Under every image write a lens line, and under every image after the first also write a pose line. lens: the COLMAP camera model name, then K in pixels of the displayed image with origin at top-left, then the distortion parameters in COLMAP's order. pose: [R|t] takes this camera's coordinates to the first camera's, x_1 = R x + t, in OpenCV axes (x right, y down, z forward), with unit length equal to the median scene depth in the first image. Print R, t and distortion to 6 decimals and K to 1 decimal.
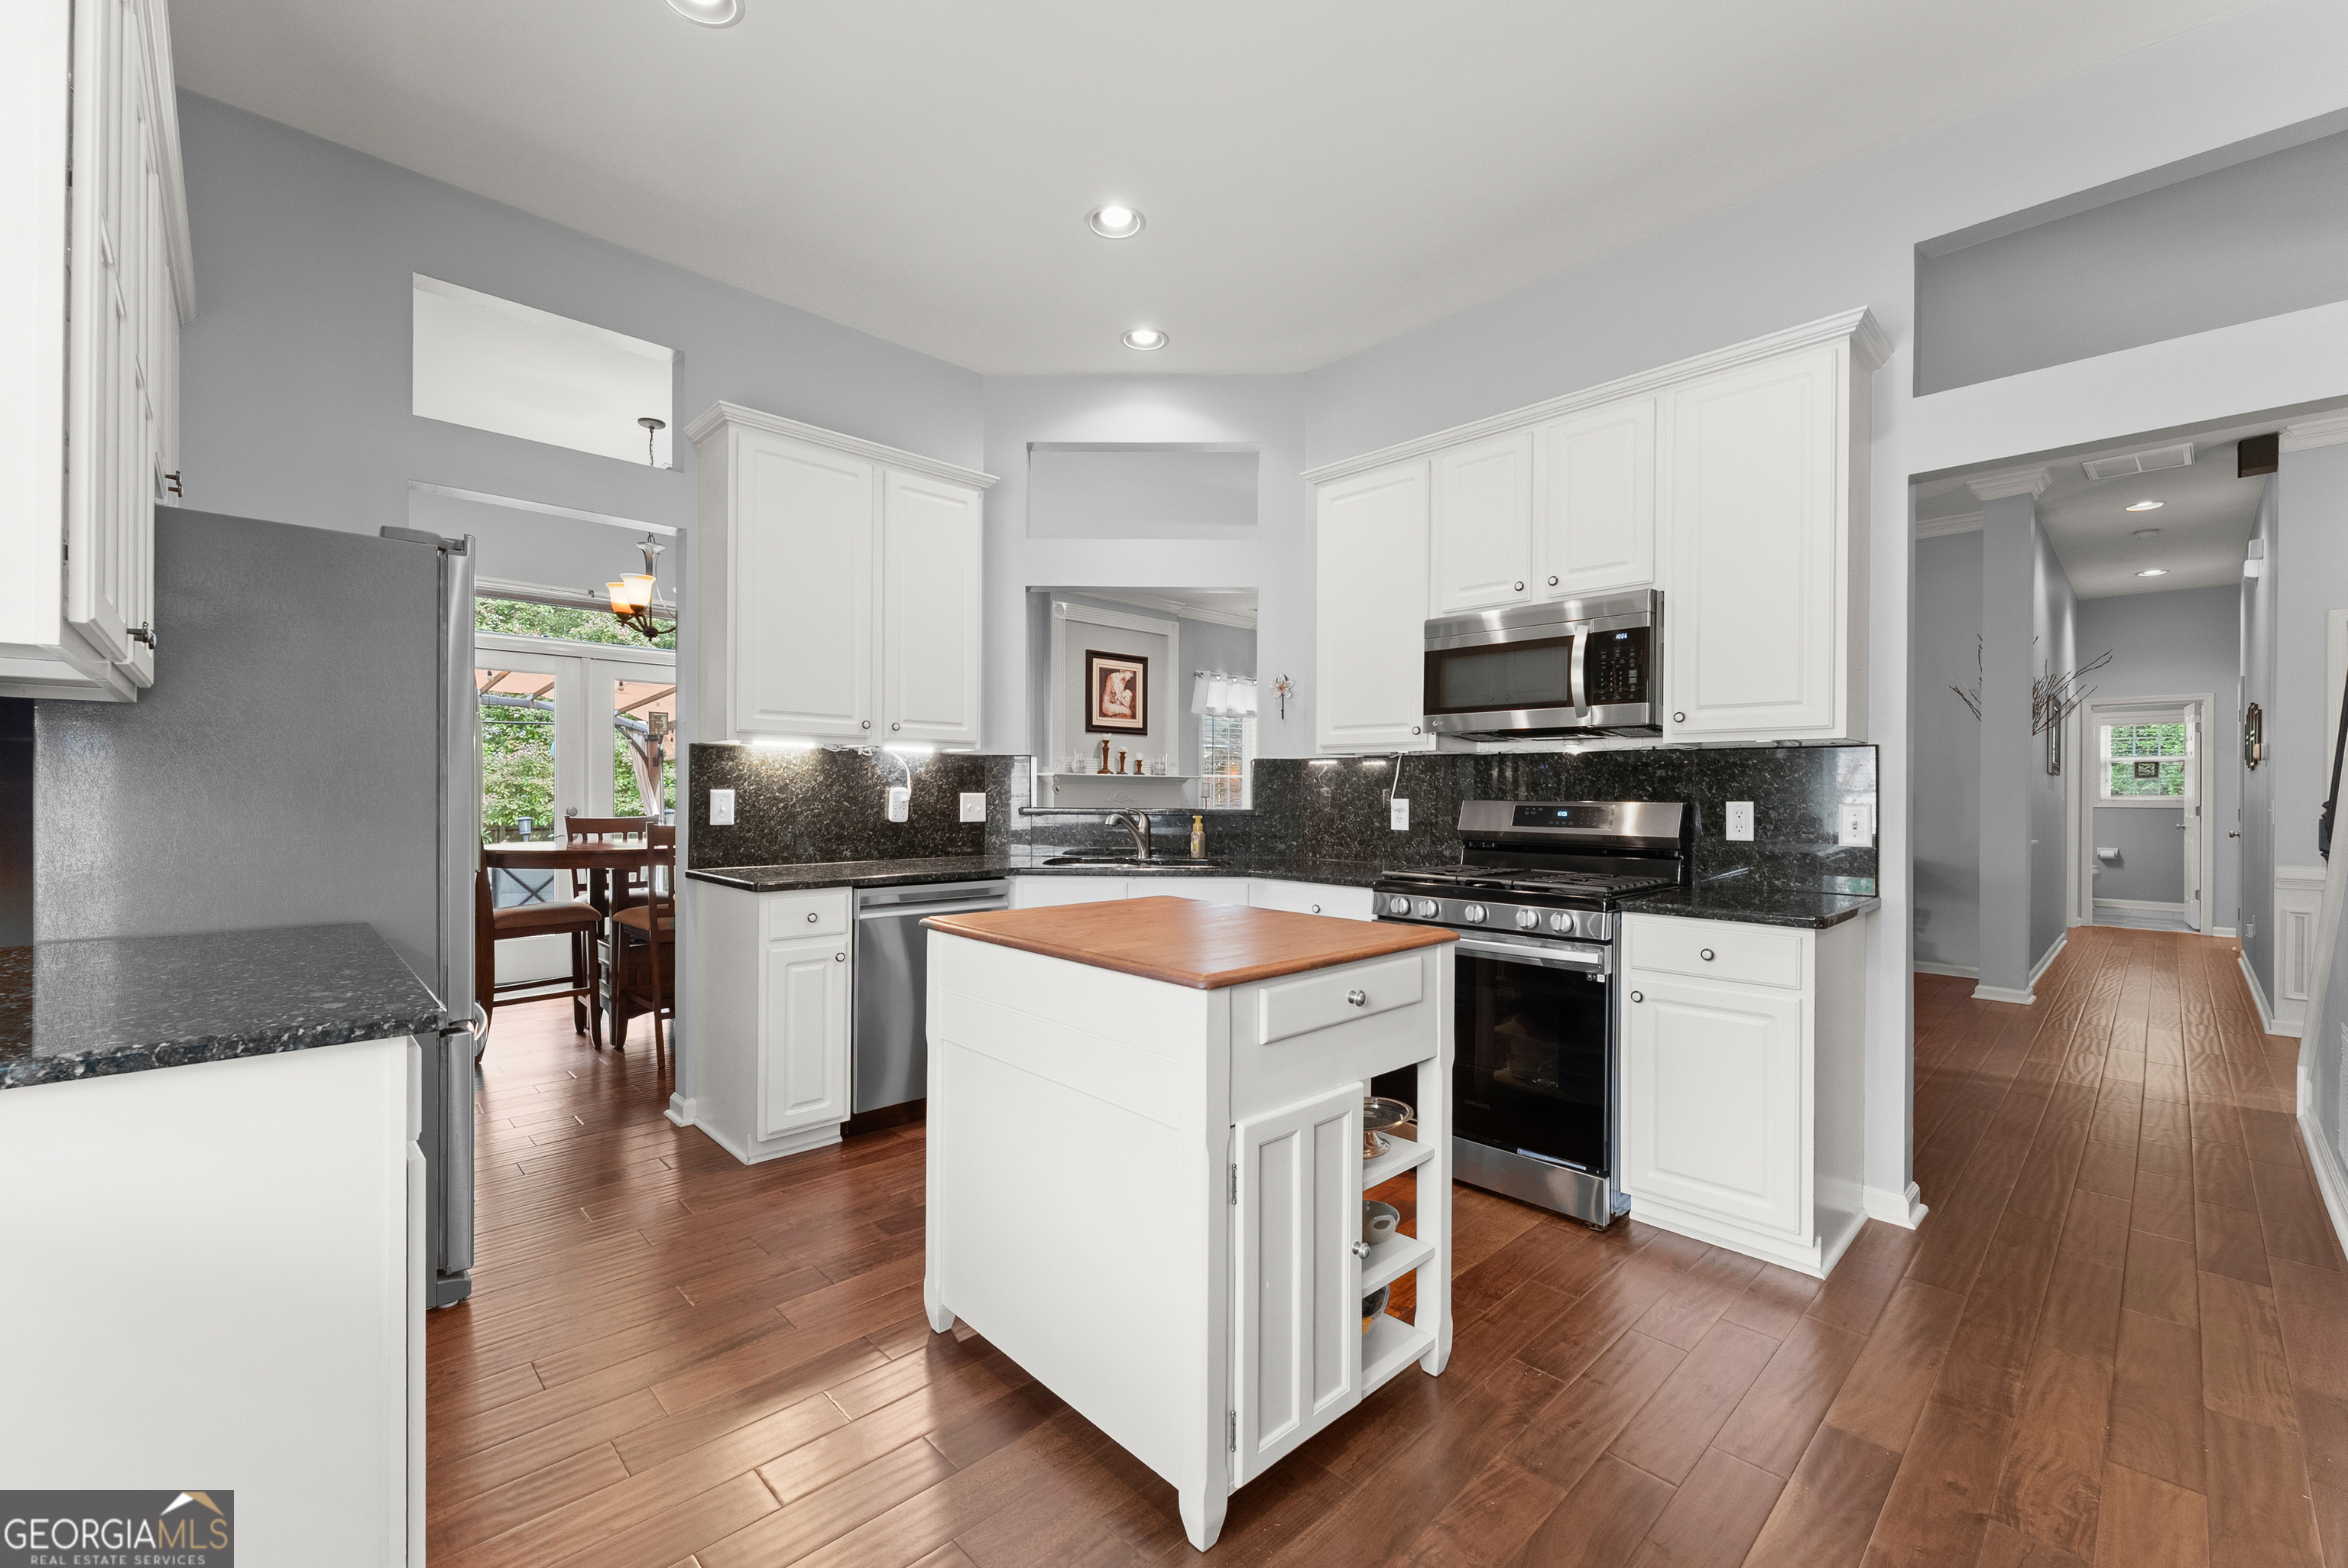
lens RADIAL K [[954.8, 0, 1167.3], [0, 954.8, 796.0], [0, 0, 1]] dist [0.002874, -0.001106]
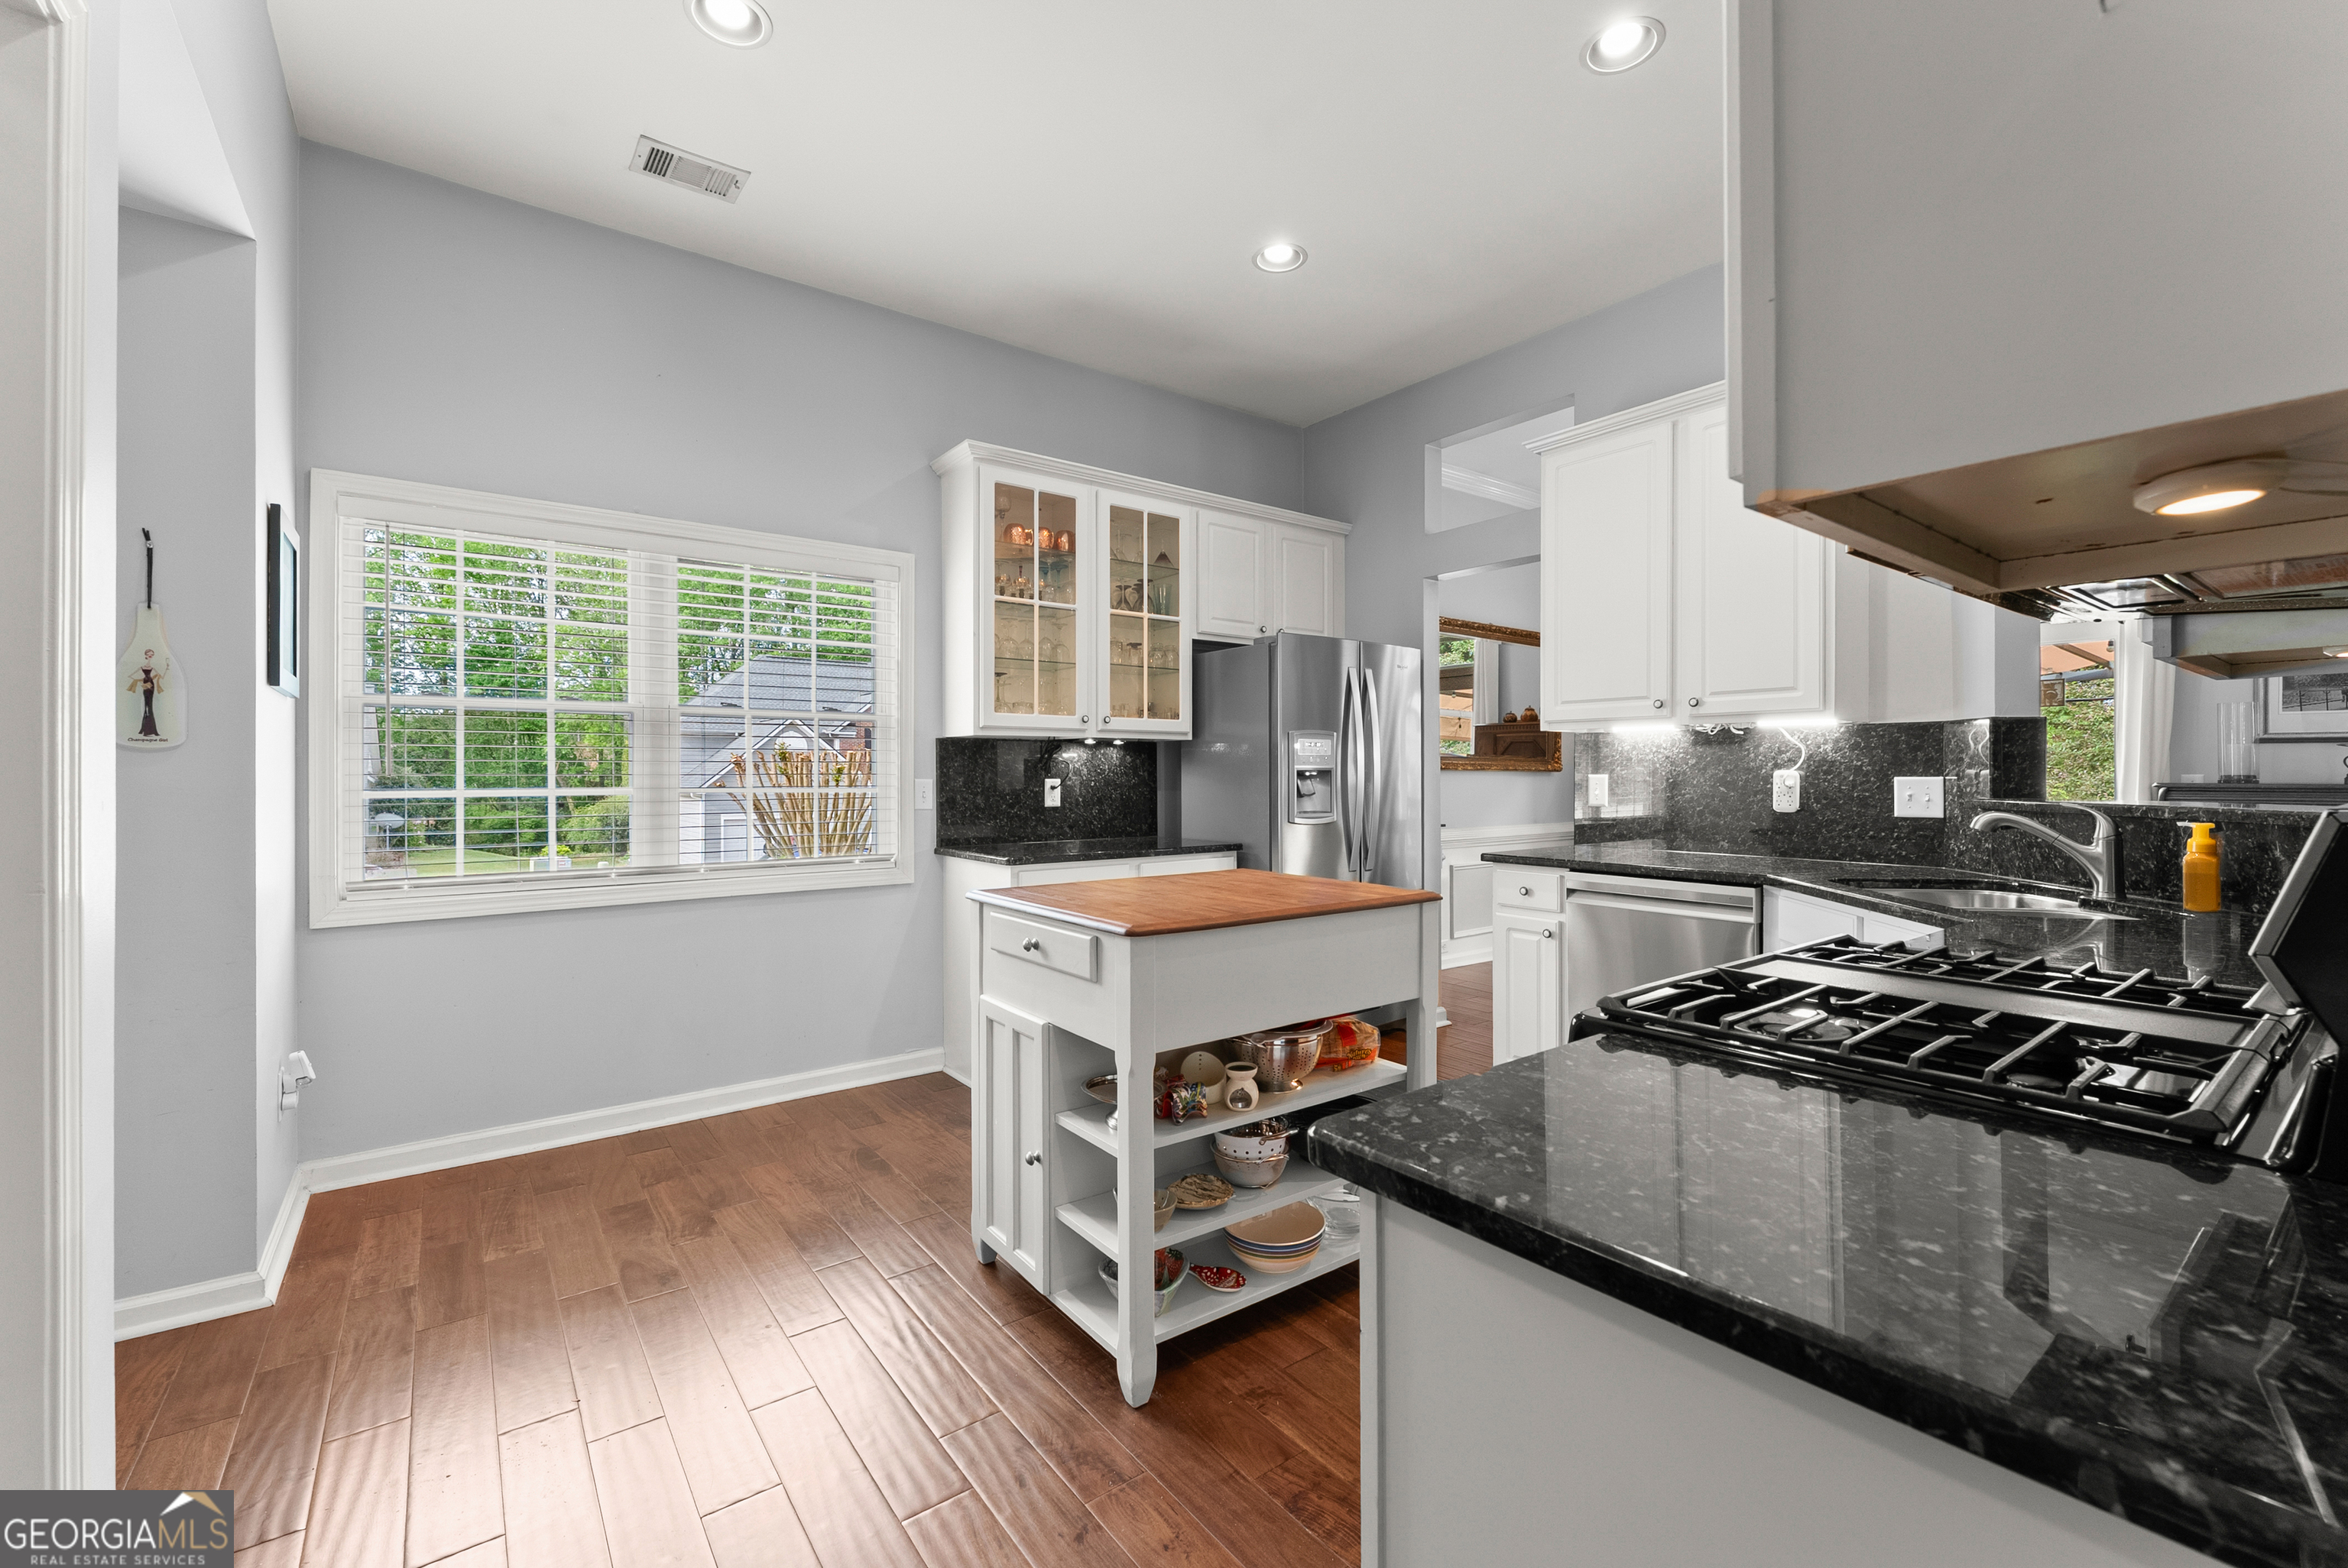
lens RADIAL K [[954.8, 0, 1185.4], [0, 954.8, 778.7], [0, 0, 1]] dist [0.002874, -0.001106]
pose [[-0.120447, -0.000660, -0.992720, 0.596483], [-0.005182, 0.999987, -0.000036, 0.001219], [0.992706, 0.005140, -0.120449, 0.584527]]
